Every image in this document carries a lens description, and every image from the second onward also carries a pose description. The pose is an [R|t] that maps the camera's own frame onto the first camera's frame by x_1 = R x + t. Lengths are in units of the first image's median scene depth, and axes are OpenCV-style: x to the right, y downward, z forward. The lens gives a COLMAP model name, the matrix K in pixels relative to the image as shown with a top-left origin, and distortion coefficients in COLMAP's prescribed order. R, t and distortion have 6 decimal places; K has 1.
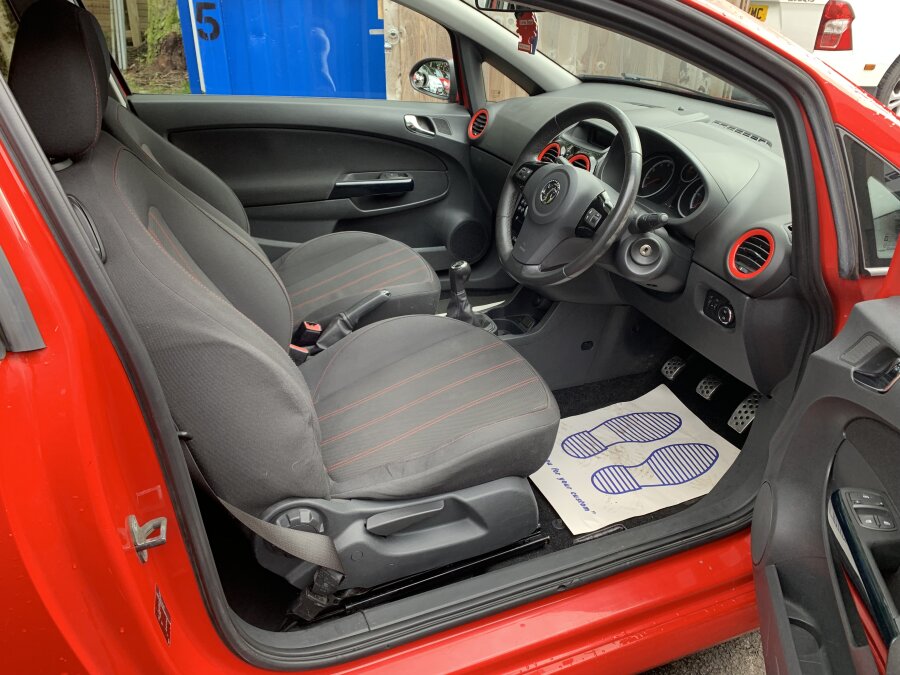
lens RADIAL K [[688.9, 0, 450.0], [0, 688.9, 337.5], [0, 0, 1]] dist [0.032105, -0.035001]
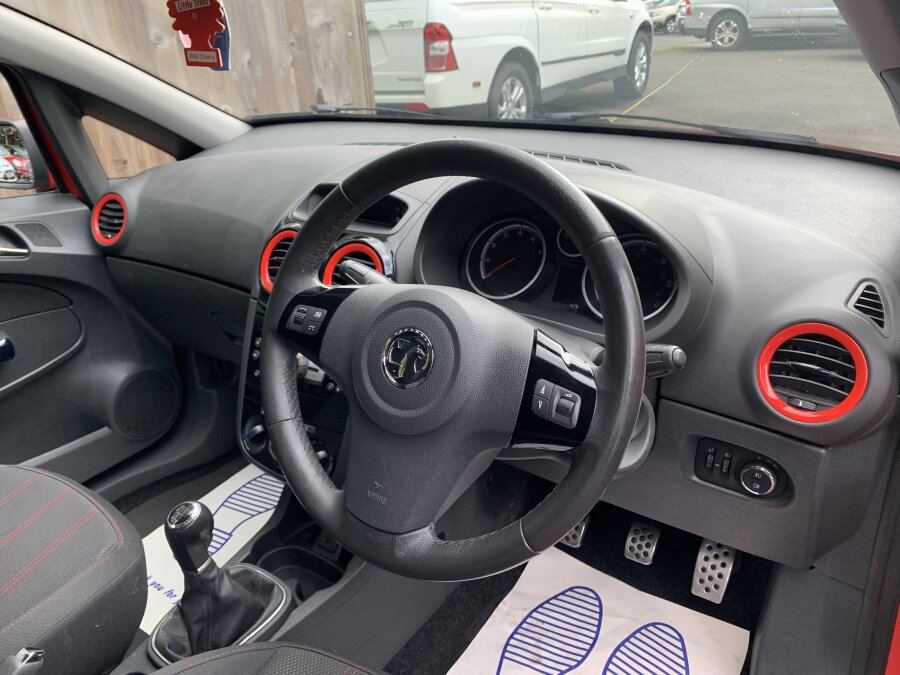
lens RADIAL K [[688.9, 0, 450.0], [0, 688.9, 337.5], [0, 0, 1]] dist [0.032105, -0.035001]
pose [[0.840177, -0.278271, 0.465475, -0.016656], [0.308172, 0.951249, 0.012430, -0.133091], [-0.446242, 0.133004, 0.884974, 0.370313]]
